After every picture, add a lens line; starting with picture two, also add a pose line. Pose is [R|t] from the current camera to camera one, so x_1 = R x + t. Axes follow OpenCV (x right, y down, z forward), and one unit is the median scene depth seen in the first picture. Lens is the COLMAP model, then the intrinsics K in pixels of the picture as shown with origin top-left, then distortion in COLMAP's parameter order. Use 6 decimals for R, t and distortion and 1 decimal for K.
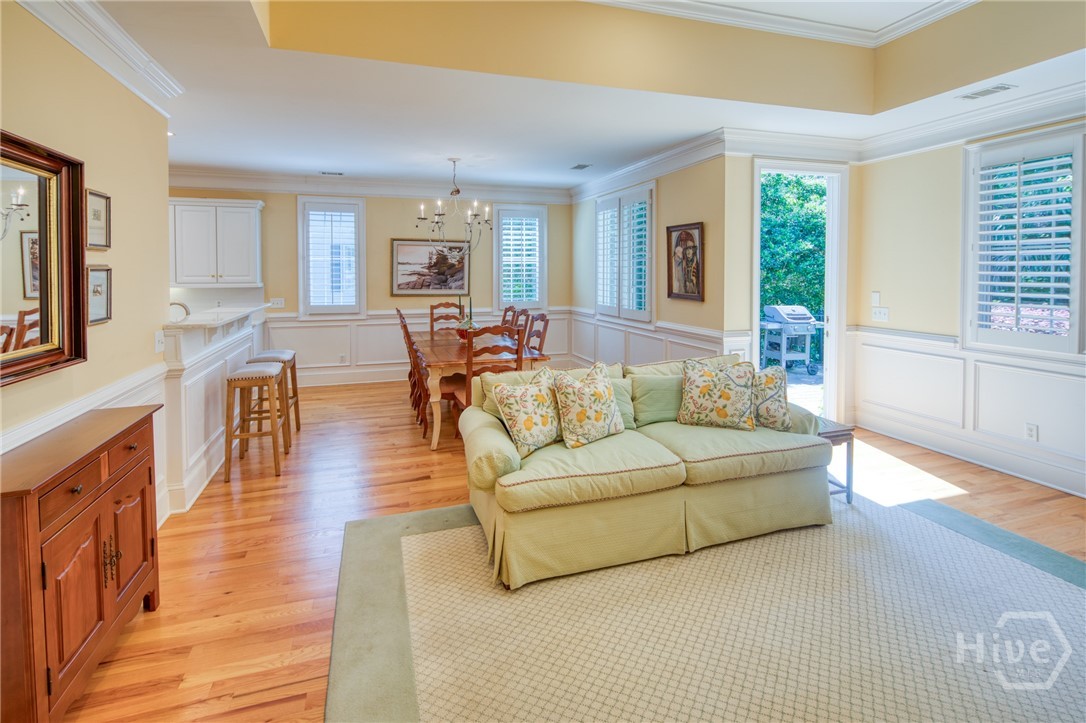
lens RADIAL K [[524.1, 0, 534.0], [0, 524.1, 282.8], [0, 0, 1]] dist [0.002323, -0.004422]
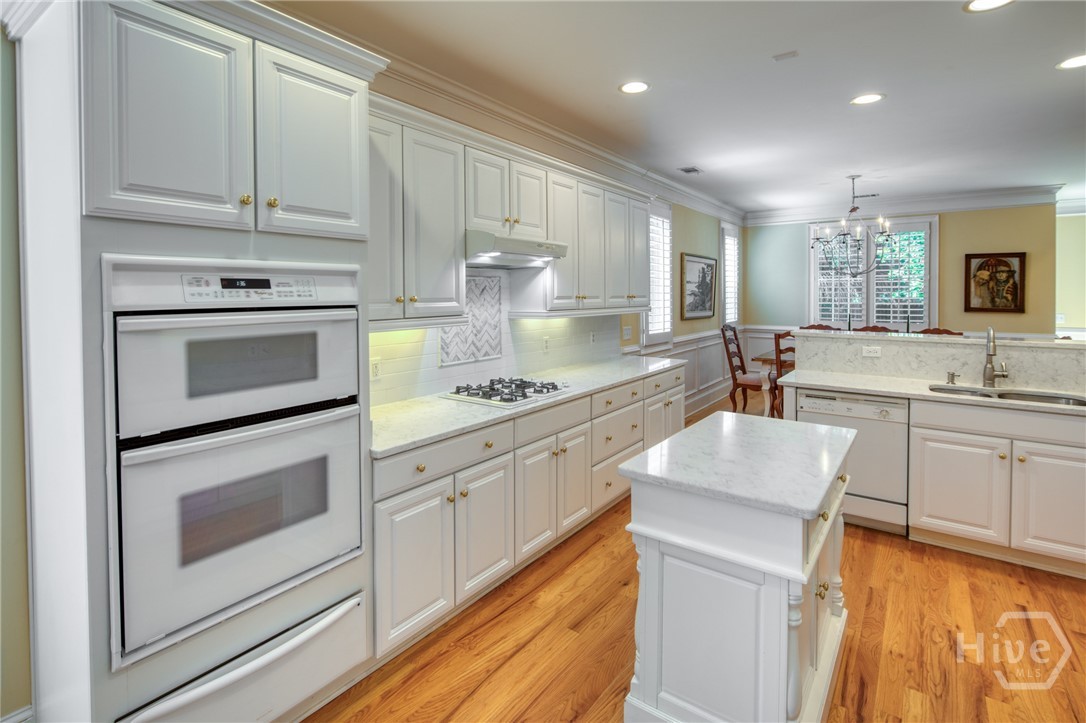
lens RADIAL K [[524.1, 0, 538.7], [0, 524.1, 304.5], [0, 0, 1]] dist [0.002323, -0.004422]
pose [[0.809014, -0.015157, 0.587594, -1.430697], [0.016030, 0.999865, 0.003721, -0.009855], [-0.587571, 0.006408, 0.809147, 0.652426]]
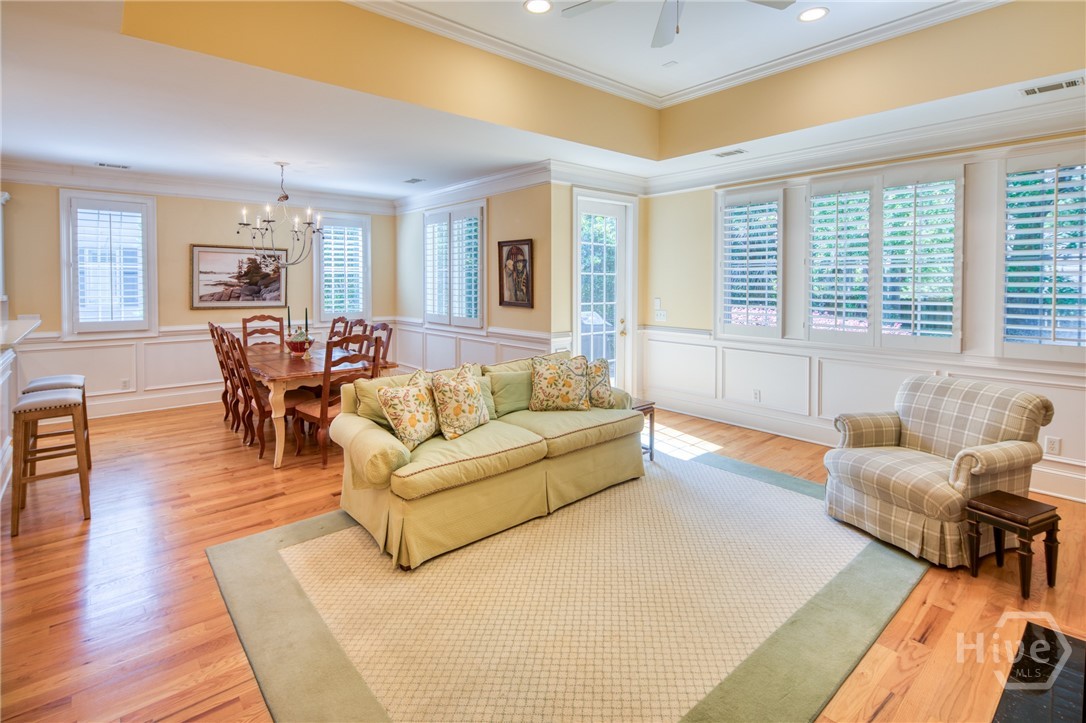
lens RADIAL K [[524.1, 0, 538.0], [0, 524.1, 291.0], [0, 0, 1]] dist [0.002323, -0.004422]
pose [[0.921650, -0.005005, 0.387991, -0.111482], [0.006812, 0.999971, -0.003281, 0.001877], [-0.387963, 0.005667, 0.921657, -0.063109]]
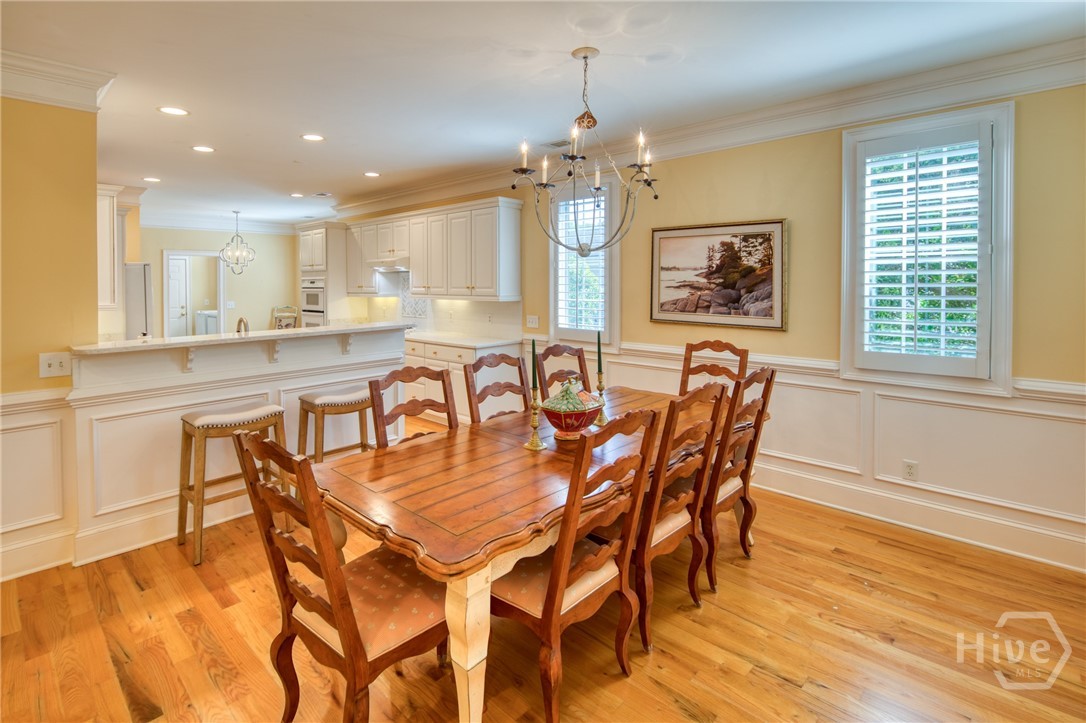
lens RADIAL K [[524.1, 0, 524.5], [0, 524.1, 292.3], [0, 0, 1]] dist [0.002323, -0.004422]
pose [[0.470643, 0.018621, -0.882127, 0.302179], [-0.008725, 0.999827, 0.016450, -0.027165], [0.882280, -0.000045, 0.470724, 0.849310]]
